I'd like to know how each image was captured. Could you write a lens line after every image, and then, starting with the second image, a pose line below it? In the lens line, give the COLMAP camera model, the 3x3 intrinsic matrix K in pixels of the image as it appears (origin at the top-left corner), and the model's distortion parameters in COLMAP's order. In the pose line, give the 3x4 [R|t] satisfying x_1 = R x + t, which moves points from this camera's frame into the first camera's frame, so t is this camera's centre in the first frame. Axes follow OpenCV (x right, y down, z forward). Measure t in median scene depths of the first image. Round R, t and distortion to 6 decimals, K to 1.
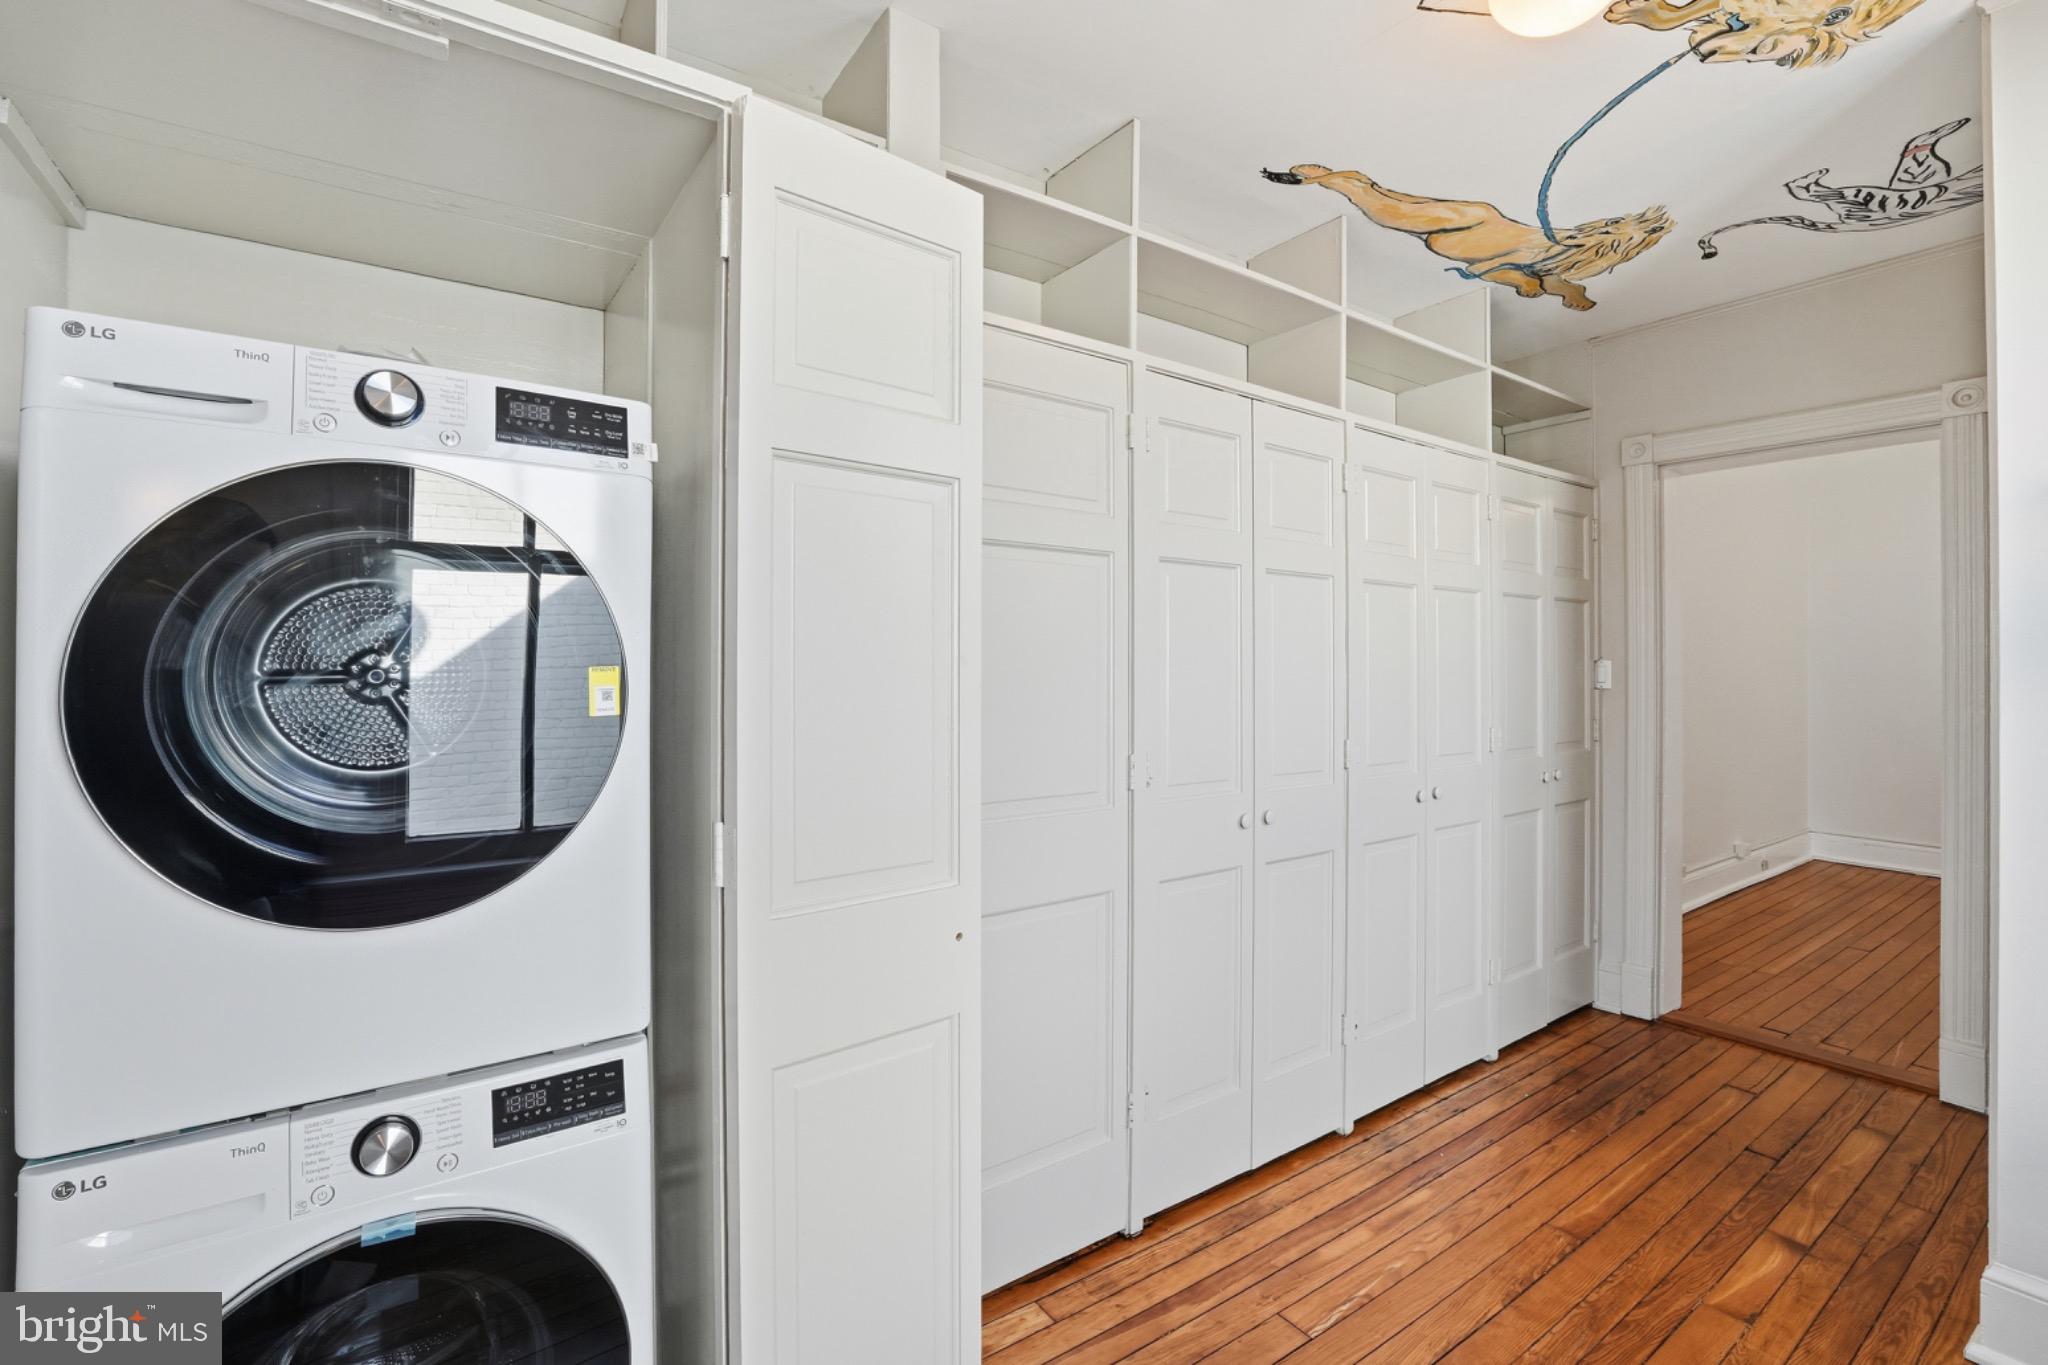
lens RADIAL K [[906.1, 0, 1023.5], [0, 906.1, 671.5], [0, 0, 1]] dist [-0.028307, 0.005268]
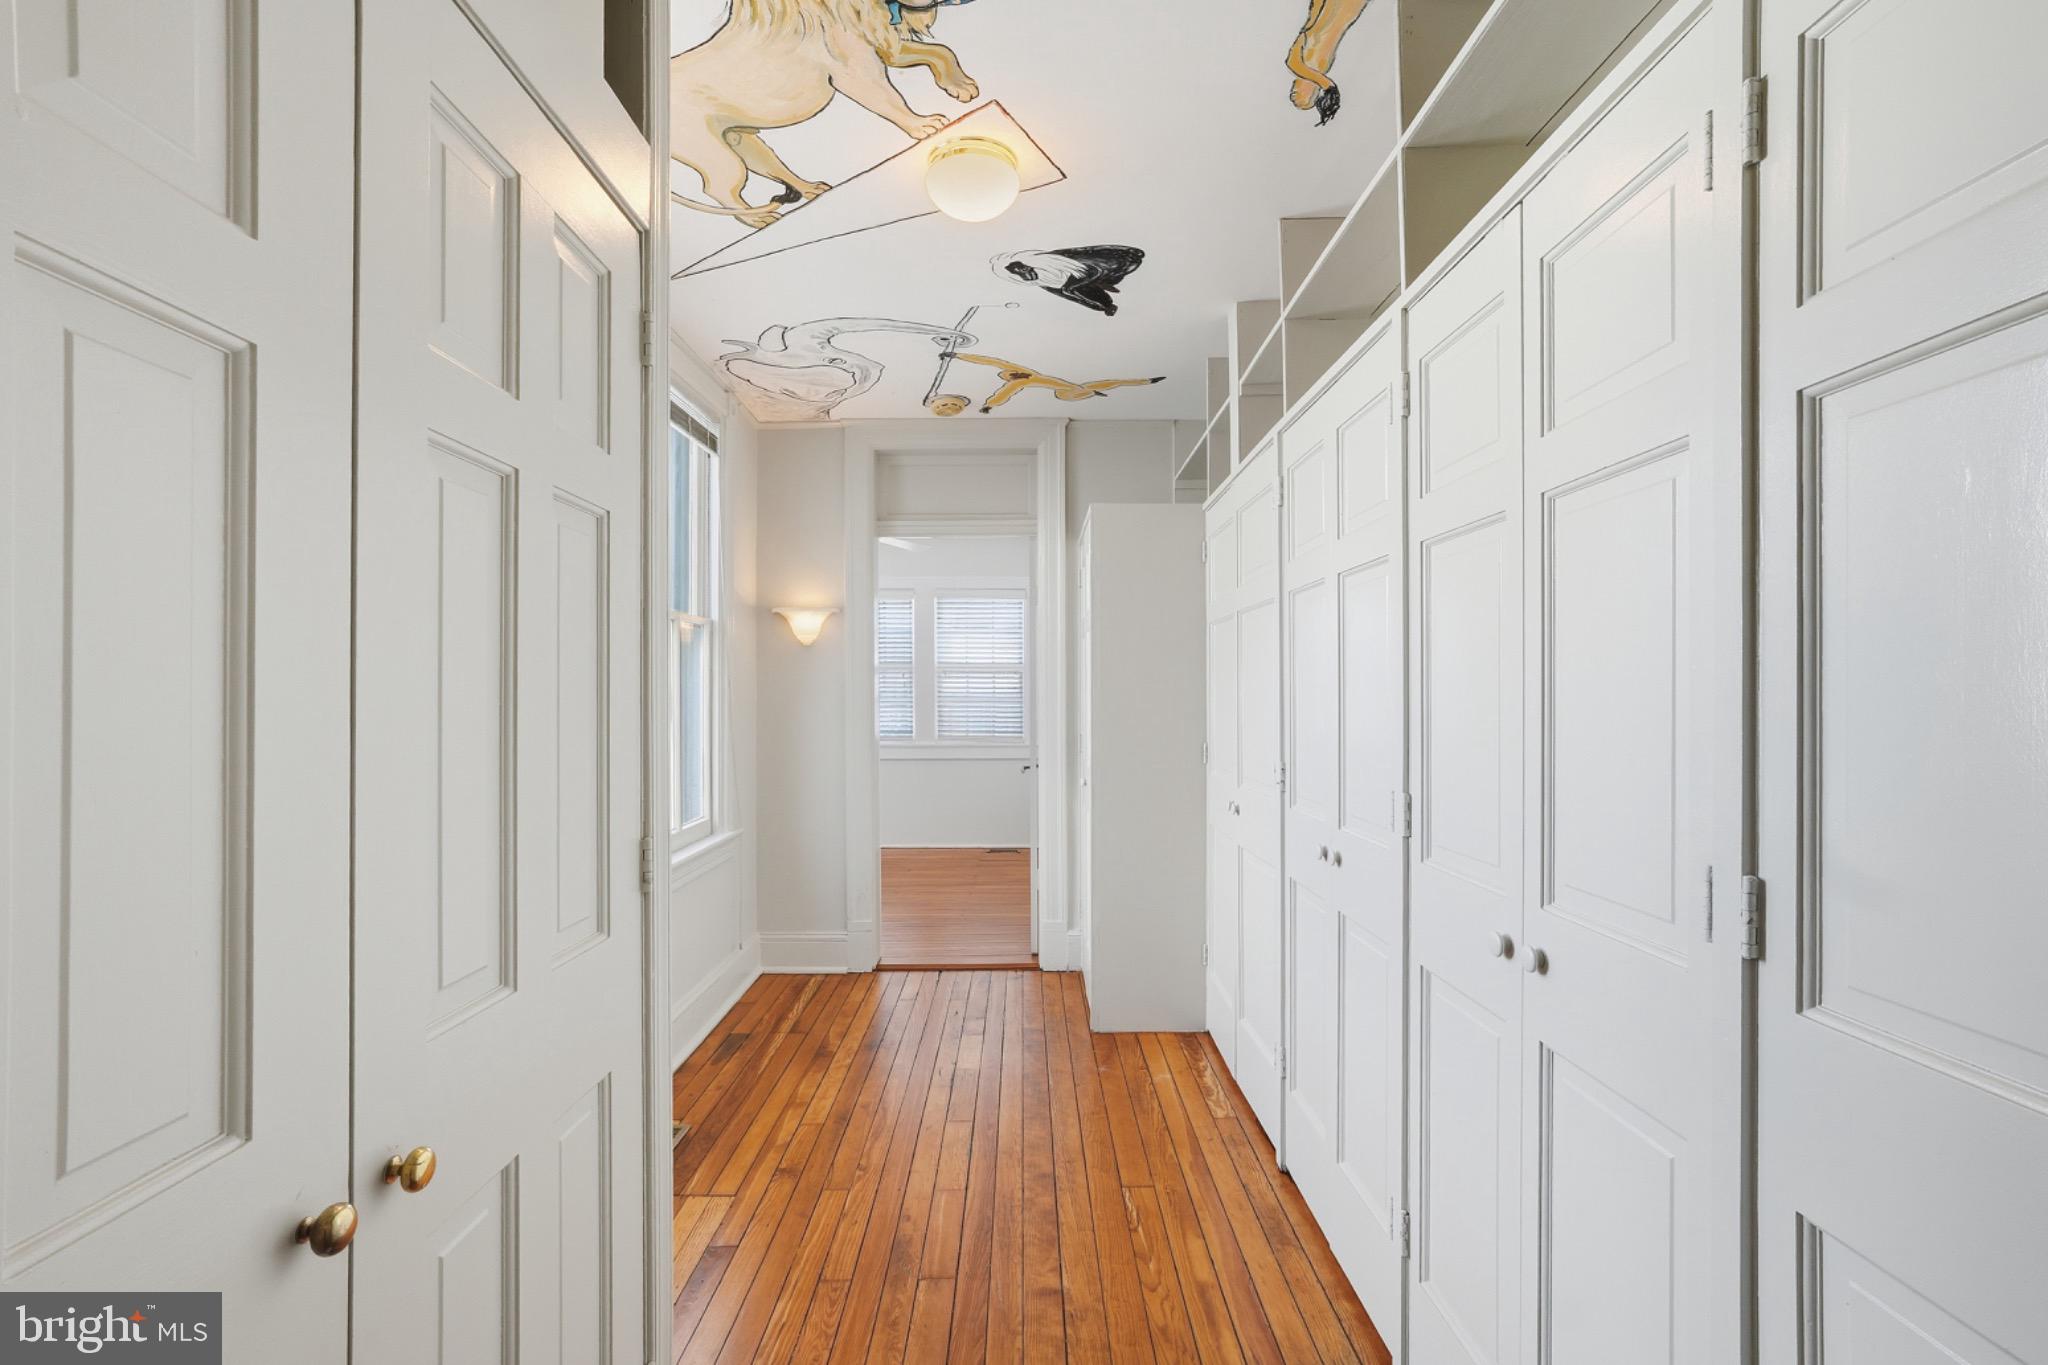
lens RADIAL K [[906.1, 0, 1020.0], [0, 906.1, 689.0], [0, 0, 1]] dist [-0.028307, 0.005268]
pose [[-0.567724, -0.000092, -0.823219, 1.412900], [0.006001, 0.999973, -0.004250, 0.005175], [0.823197, -0.007353, -0.567708, 1.529882]]
